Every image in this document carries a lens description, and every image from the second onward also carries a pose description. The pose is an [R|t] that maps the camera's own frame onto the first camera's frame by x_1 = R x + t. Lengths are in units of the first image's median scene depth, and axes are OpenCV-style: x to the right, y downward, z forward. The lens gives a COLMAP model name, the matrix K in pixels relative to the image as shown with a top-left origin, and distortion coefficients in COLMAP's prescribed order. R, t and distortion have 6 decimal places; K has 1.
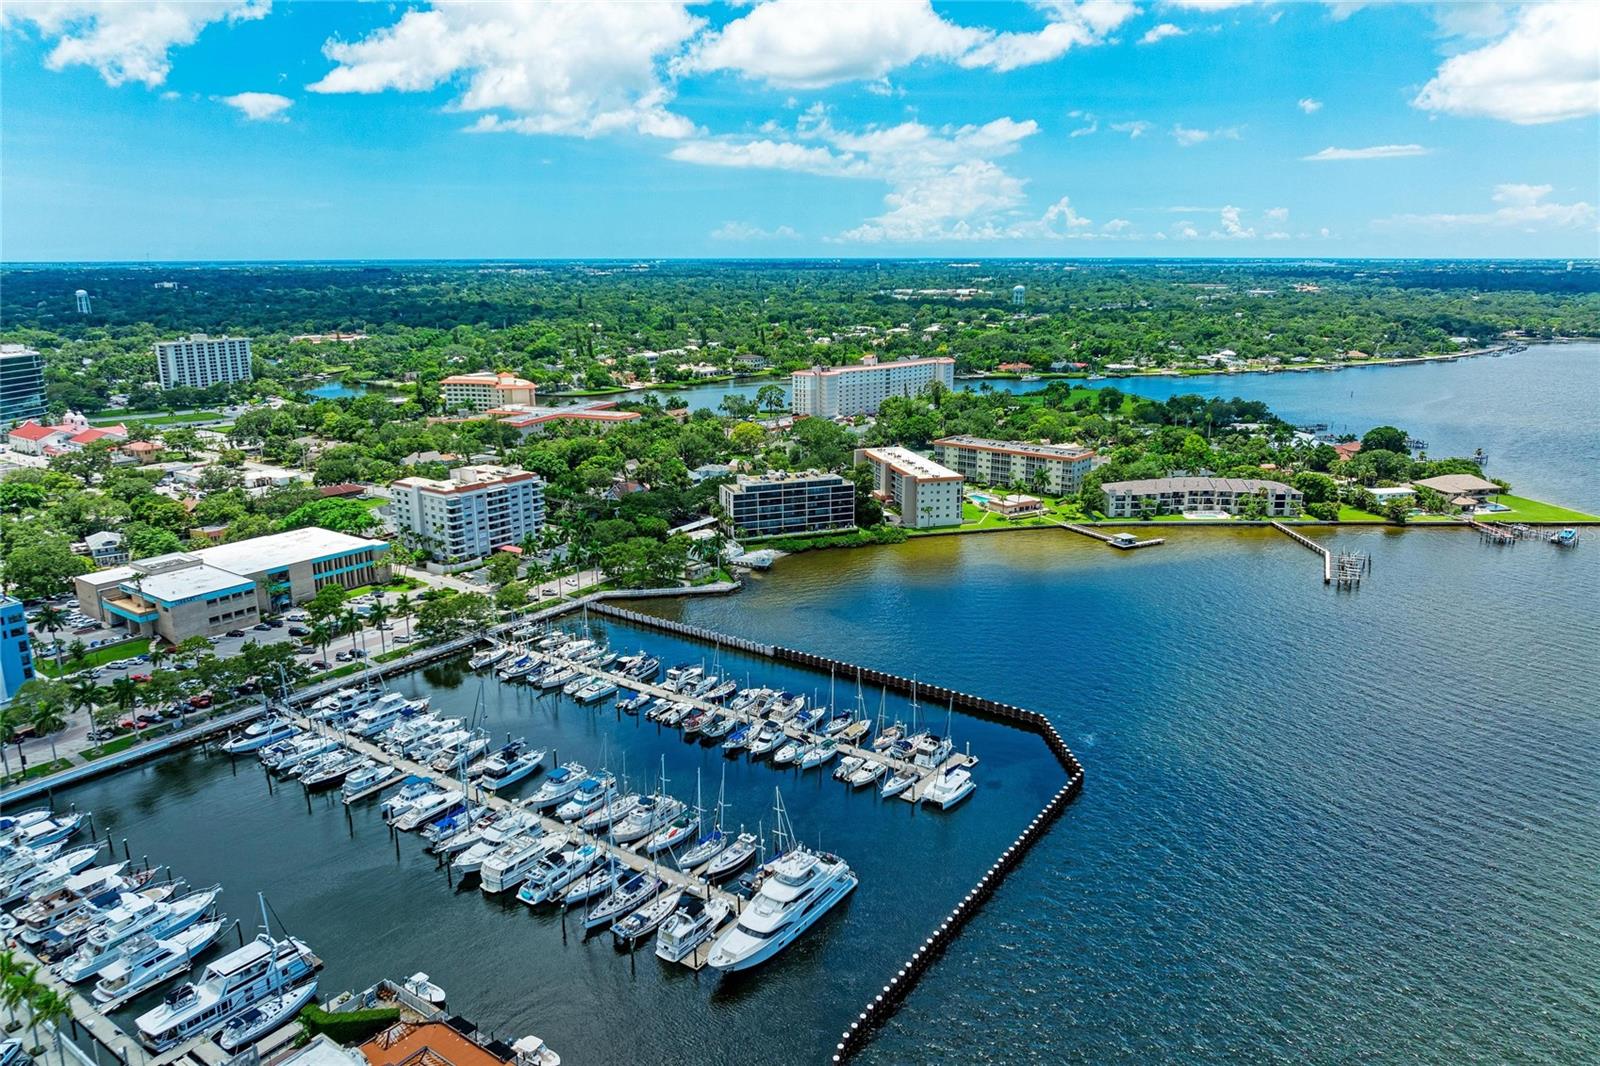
lens RADIAL K [[1107.0, 0, 800.0], [0, 1107.0, 533.0], [0, 0, 1]] dist [0.003442, 0.004965]
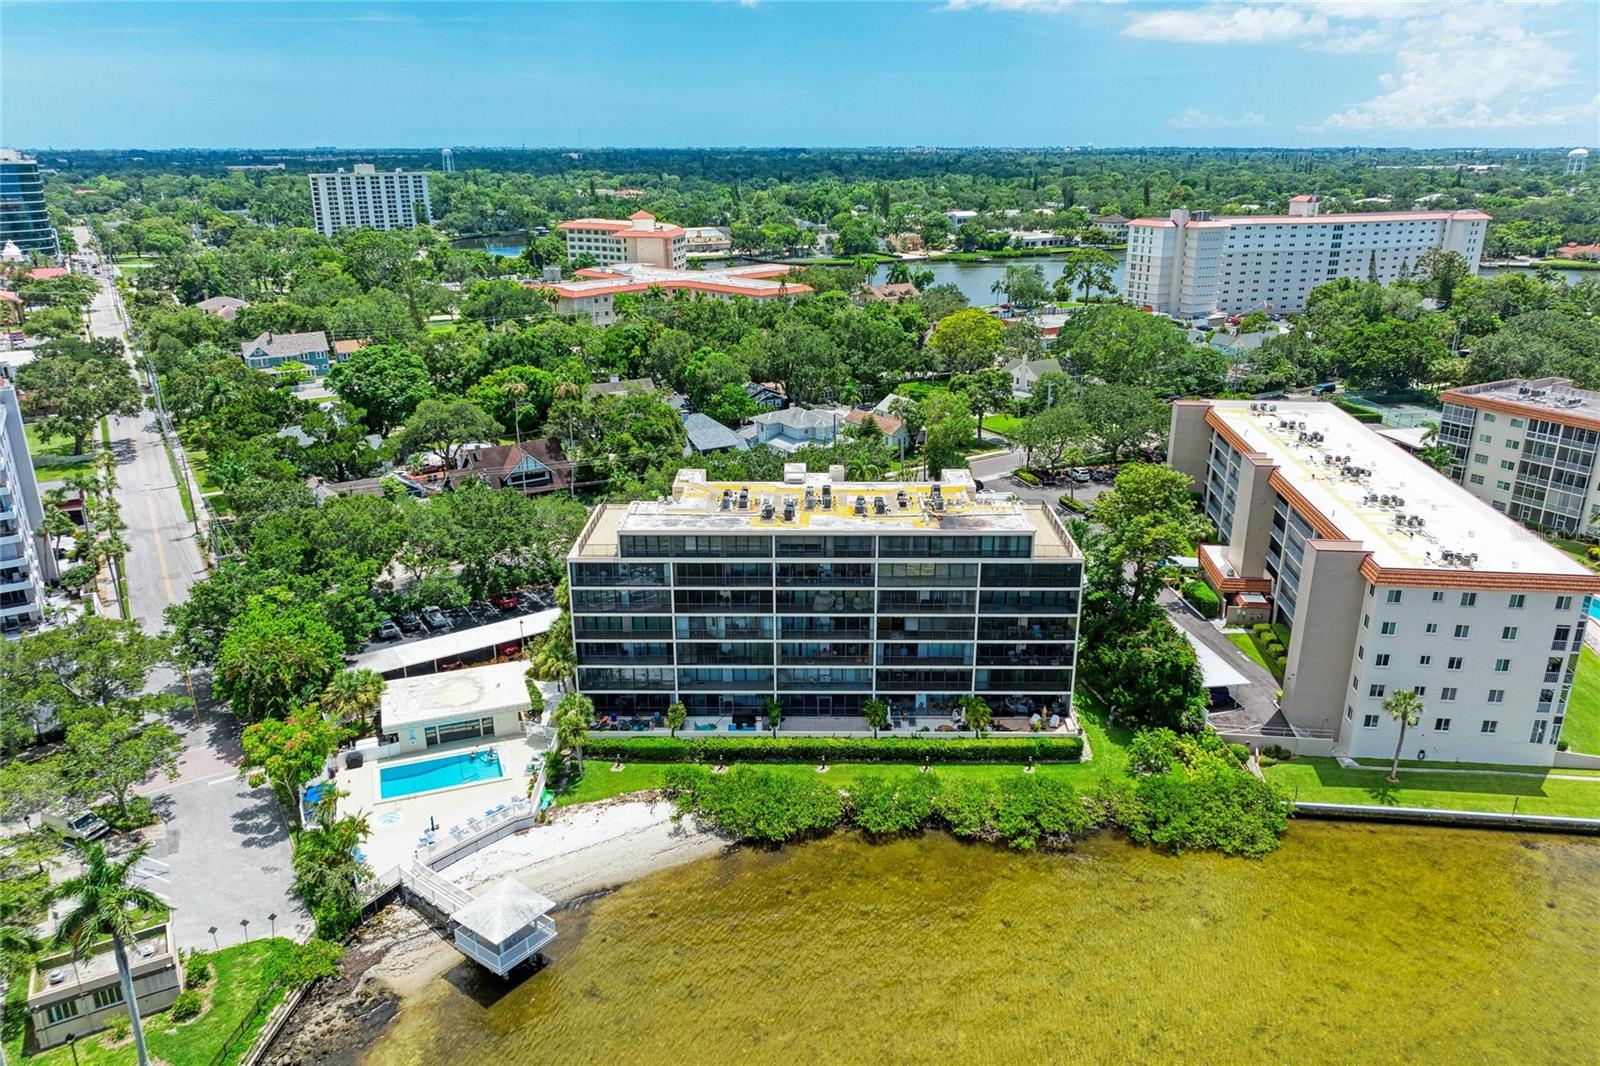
lens RADIAL K [[1122.4, 0, 800.0], [0, 1122.4, 533.0], [0, 0, 1]] dist [0.001363, 0.005021]
pose [[0.931317, 0.121740, -0.343262, 0.065872], [-0.091416, 0.990446, 0.103245, -0.061823], [0.352551, -0.064775, 0.933548, 0.653476]]
